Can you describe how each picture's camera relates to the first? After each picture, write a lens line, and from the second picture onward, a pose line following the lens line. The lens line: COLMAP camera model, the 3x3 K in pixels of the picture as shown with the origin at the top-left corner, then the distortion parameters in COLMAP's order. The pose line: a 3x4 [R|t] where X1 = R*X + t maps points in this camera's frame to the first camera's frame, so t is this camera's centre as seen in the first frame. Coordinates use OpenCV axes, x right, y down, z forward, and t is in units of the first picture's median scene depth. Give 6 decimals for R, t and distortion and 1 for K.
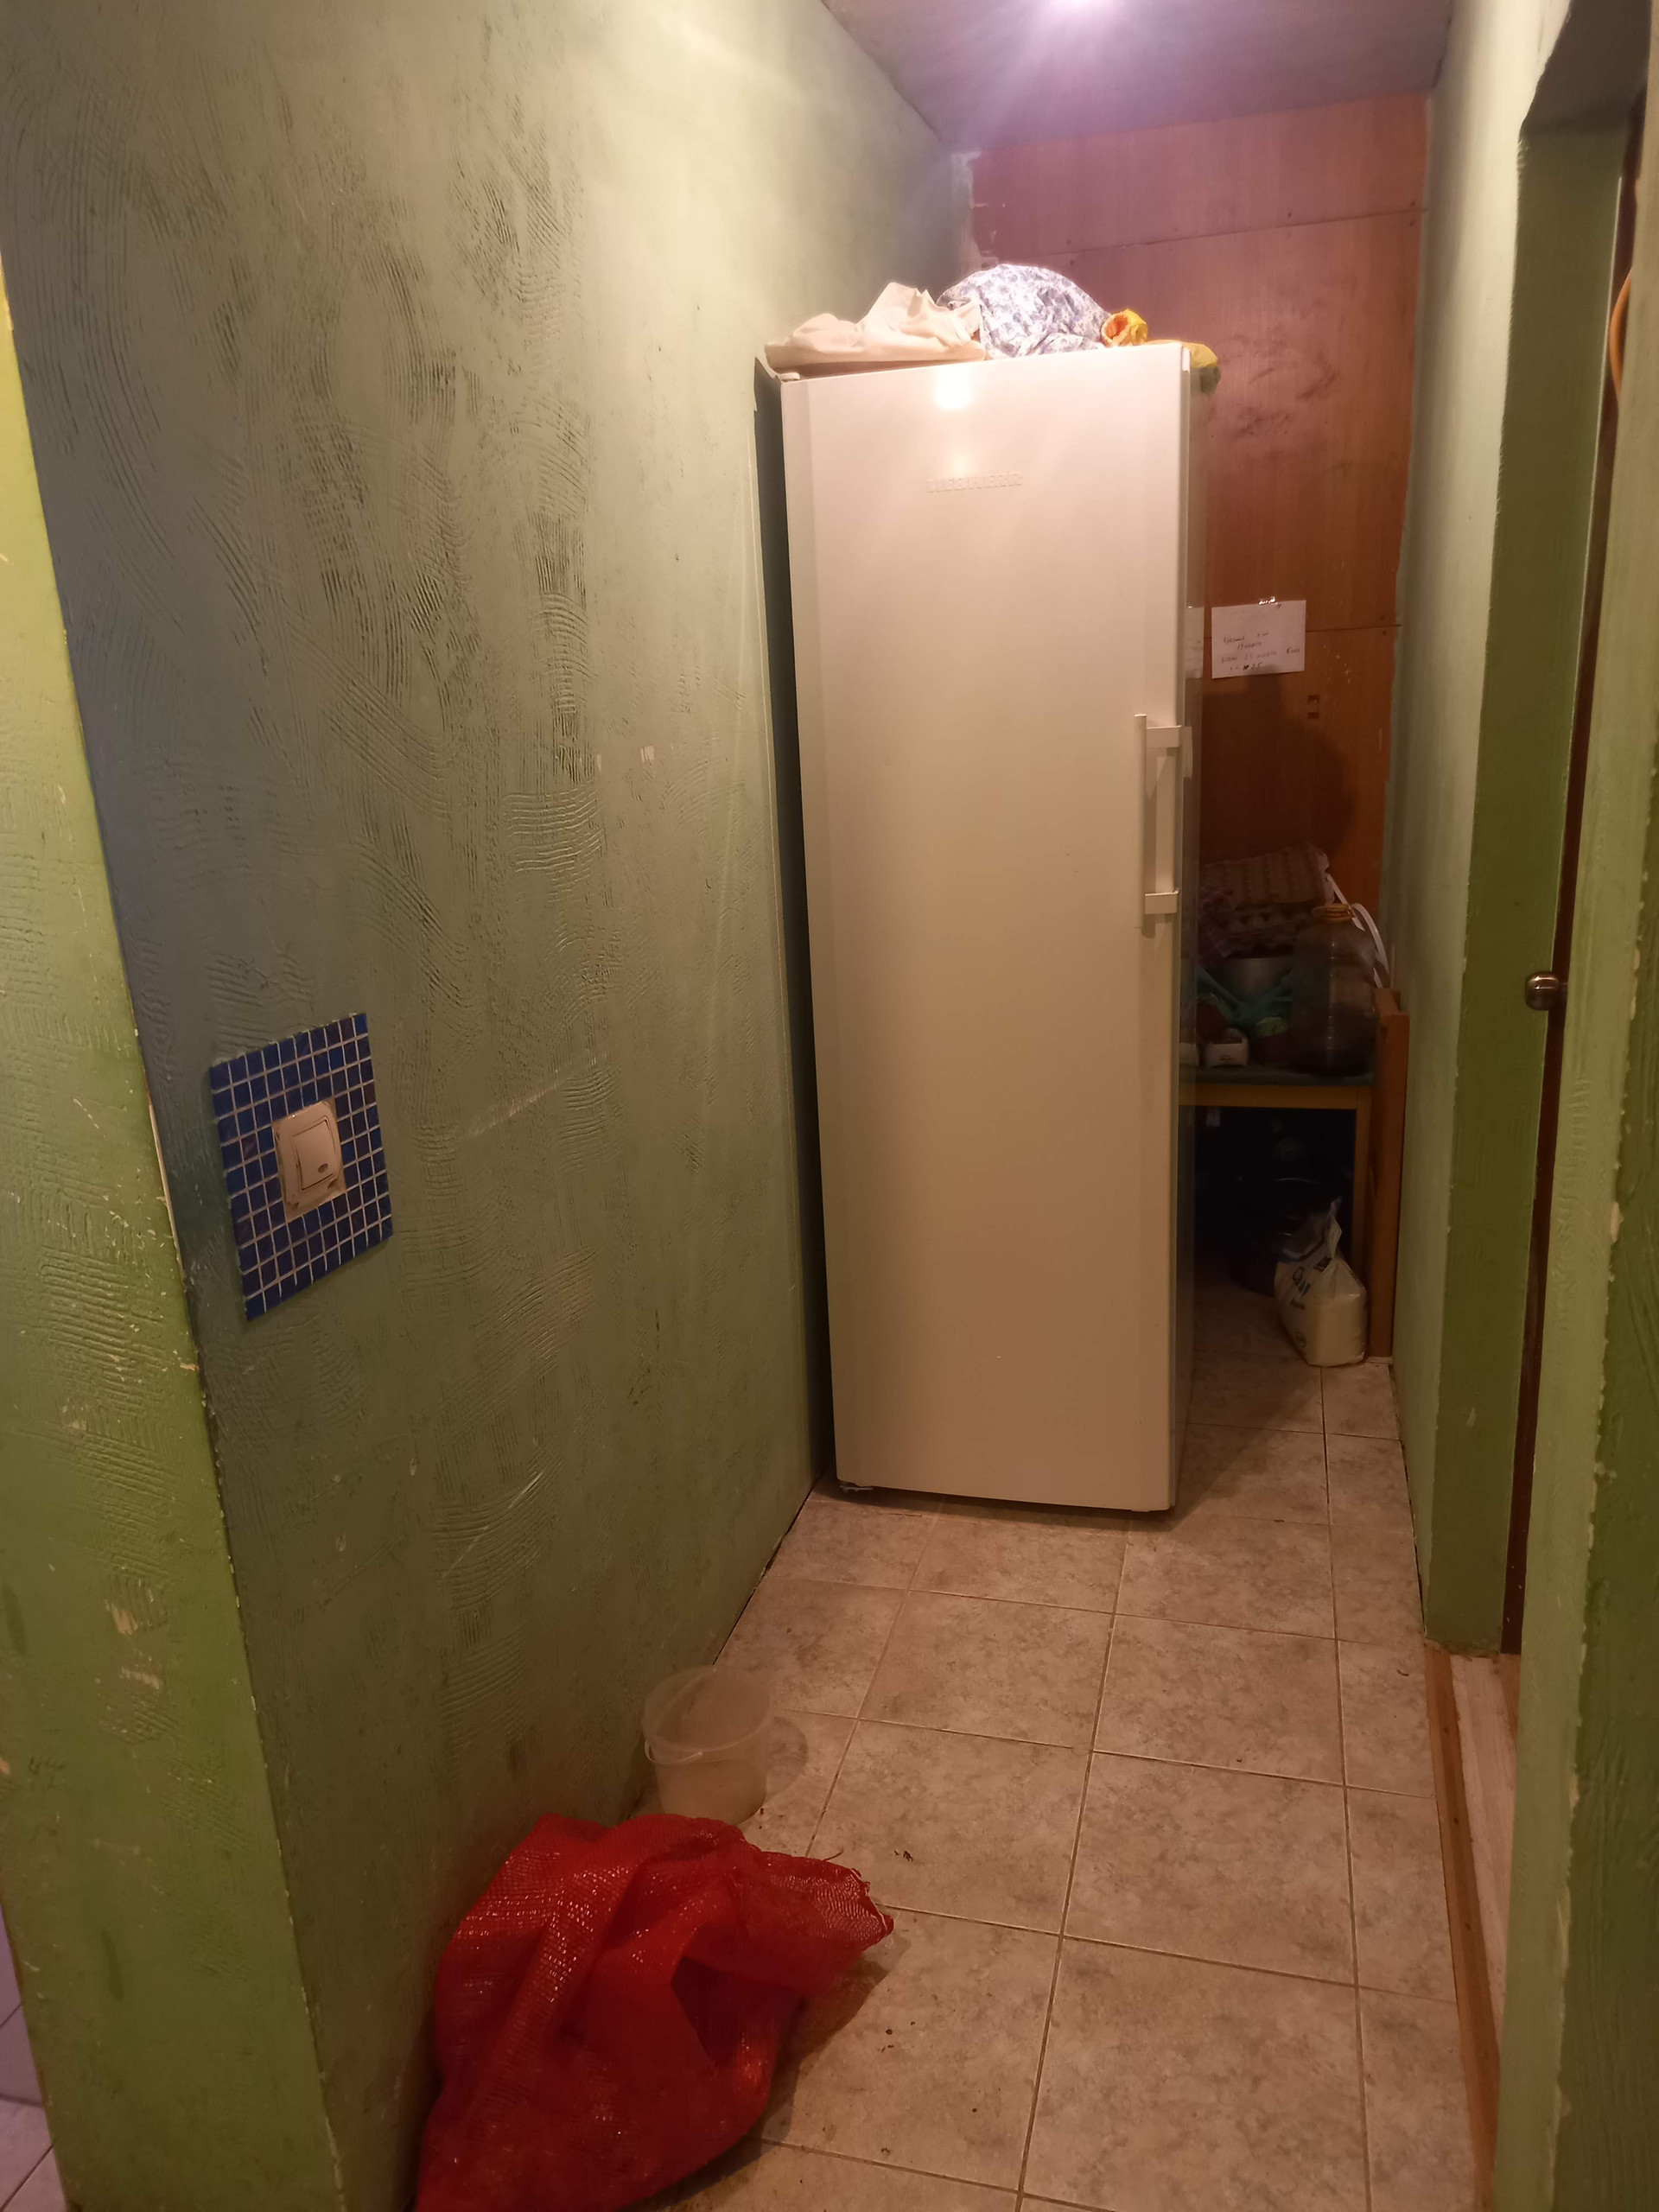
lens RADIAL K [[1594.6, 0, 843.5], [0, 1594.6, 1110.0], [0, 0, 1]] dist [0.092121, -0.090462]
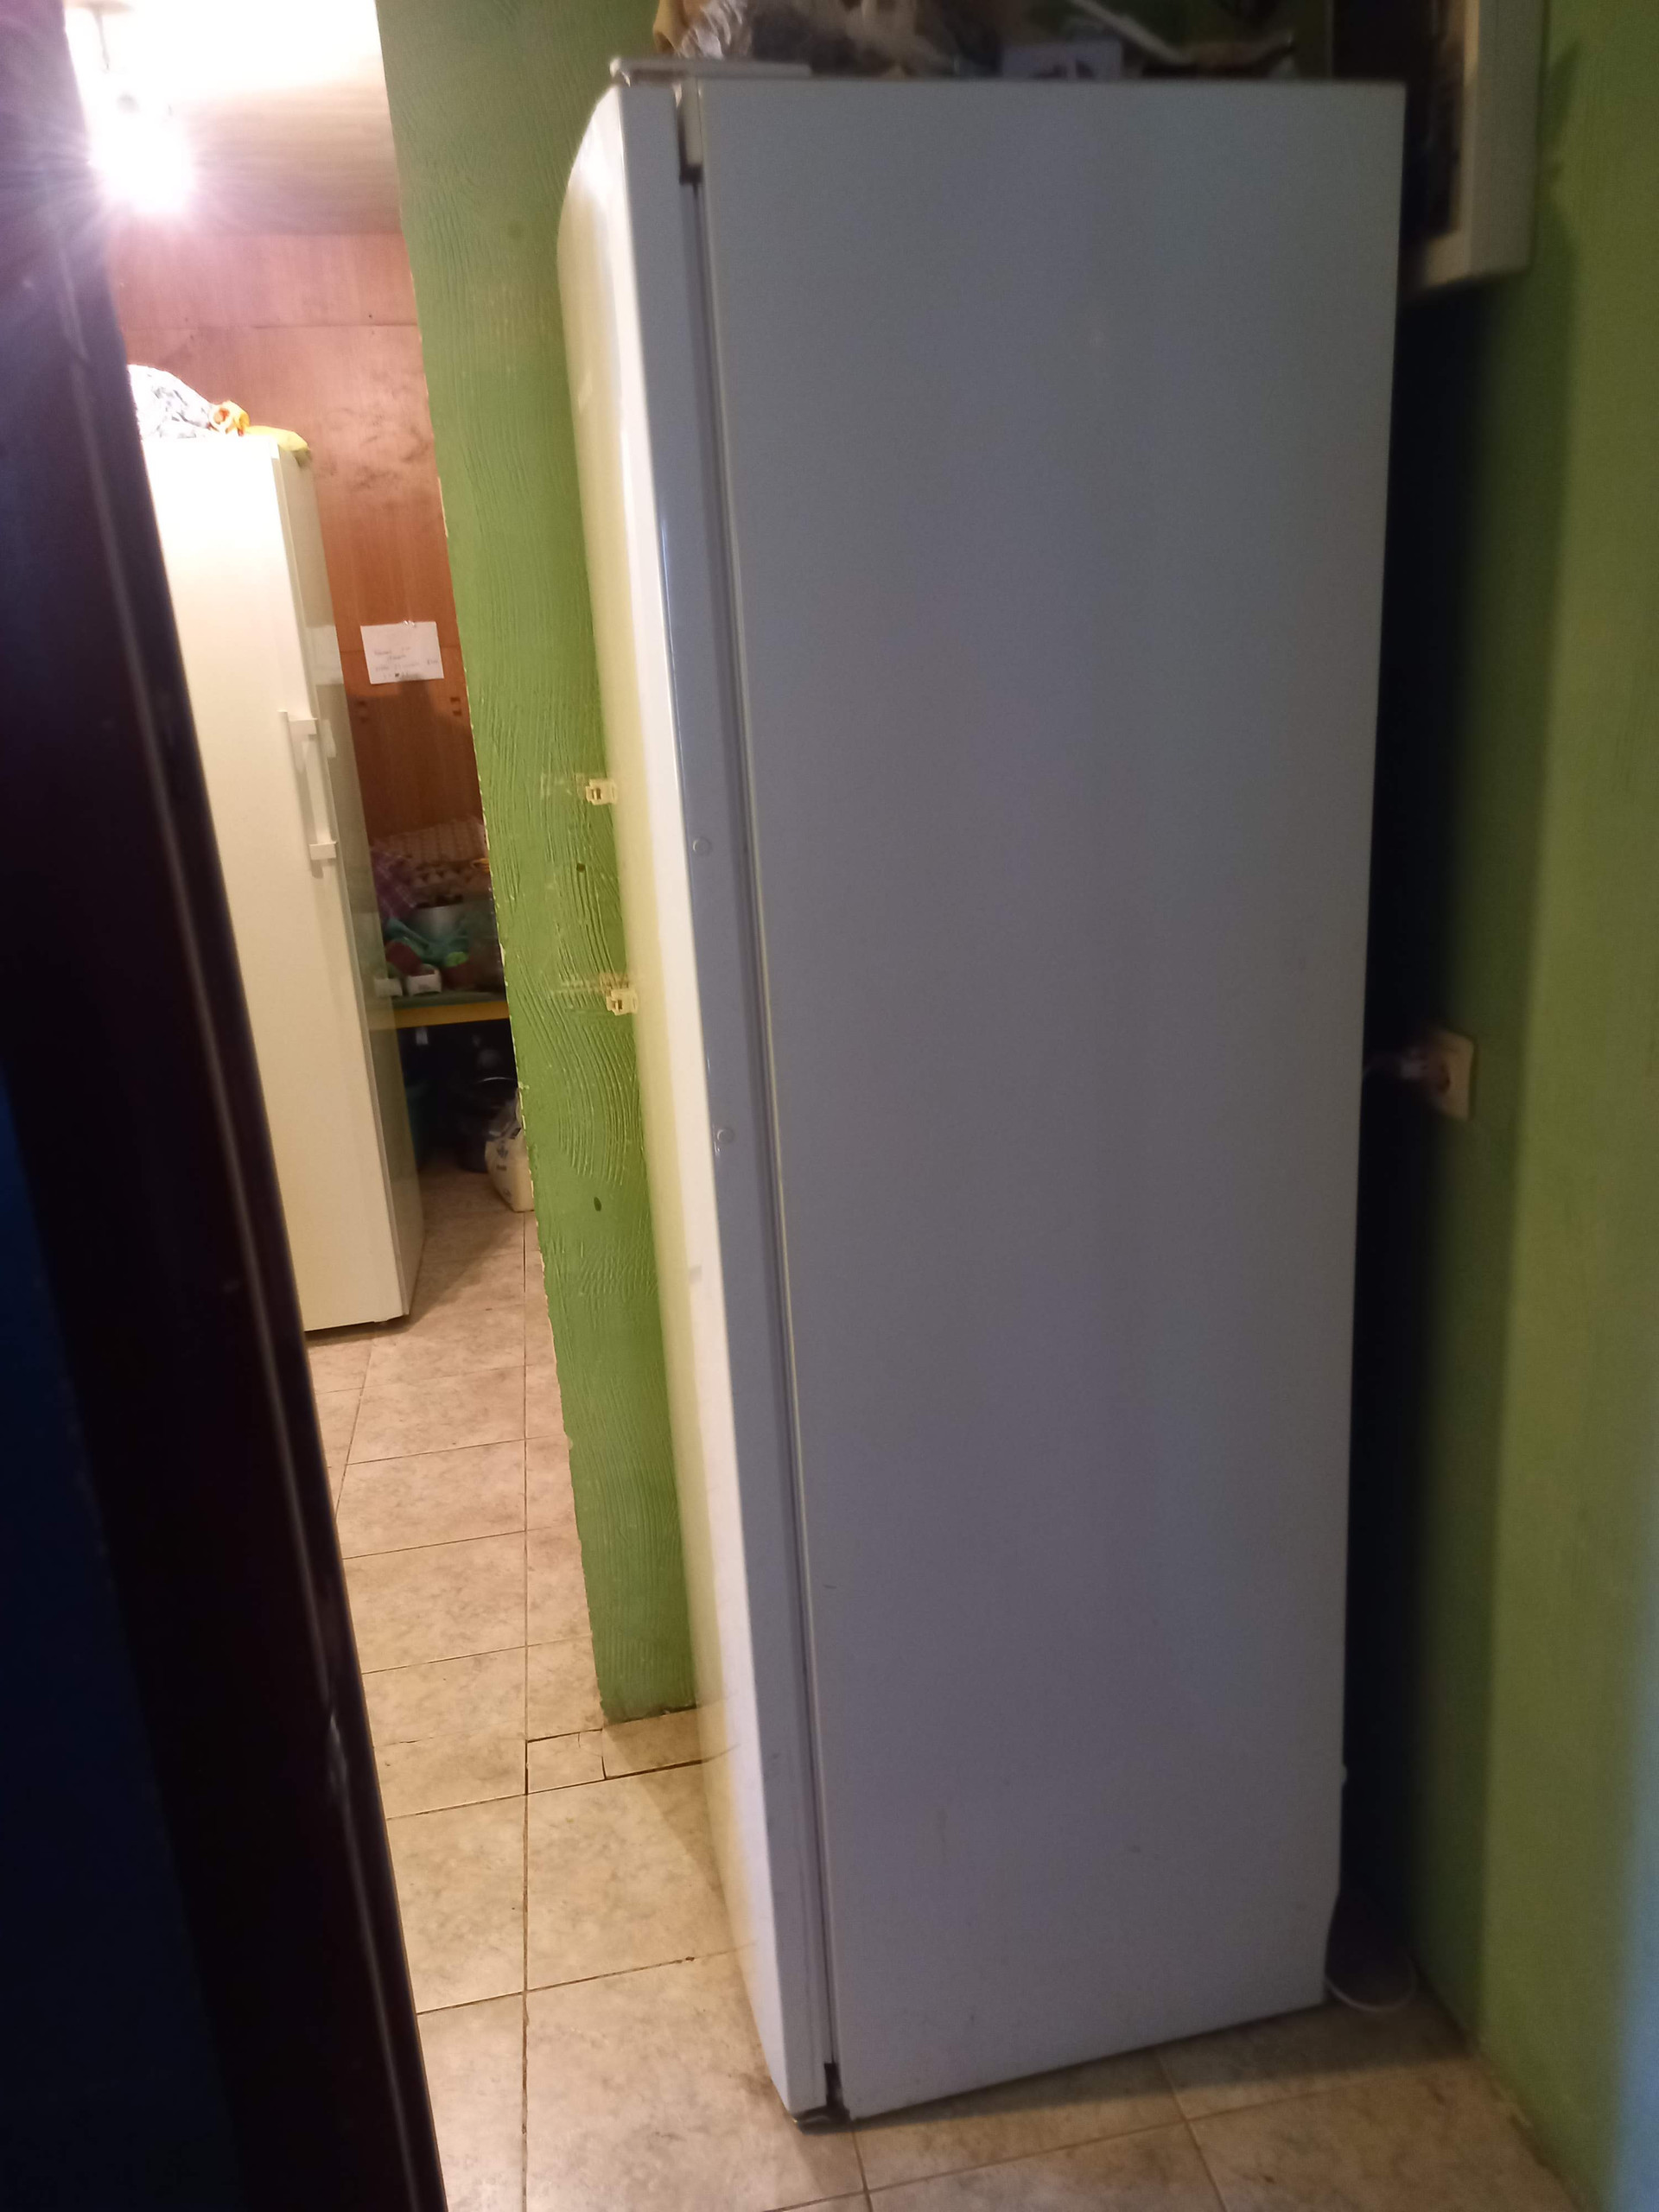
lens RADIAL K [[1594.6, 0, 843.5], [0, 1594.6, 1110.0], [0, 0, 1]] dist [0.092121, -0.090462]
pose [[0.901344, -0.129937, 0.413153, 0.007504], [0.131761, 0.990986, 0.024215, 0.135412], [-0.412575, 0.032612, 0.910340, -0.488851]]
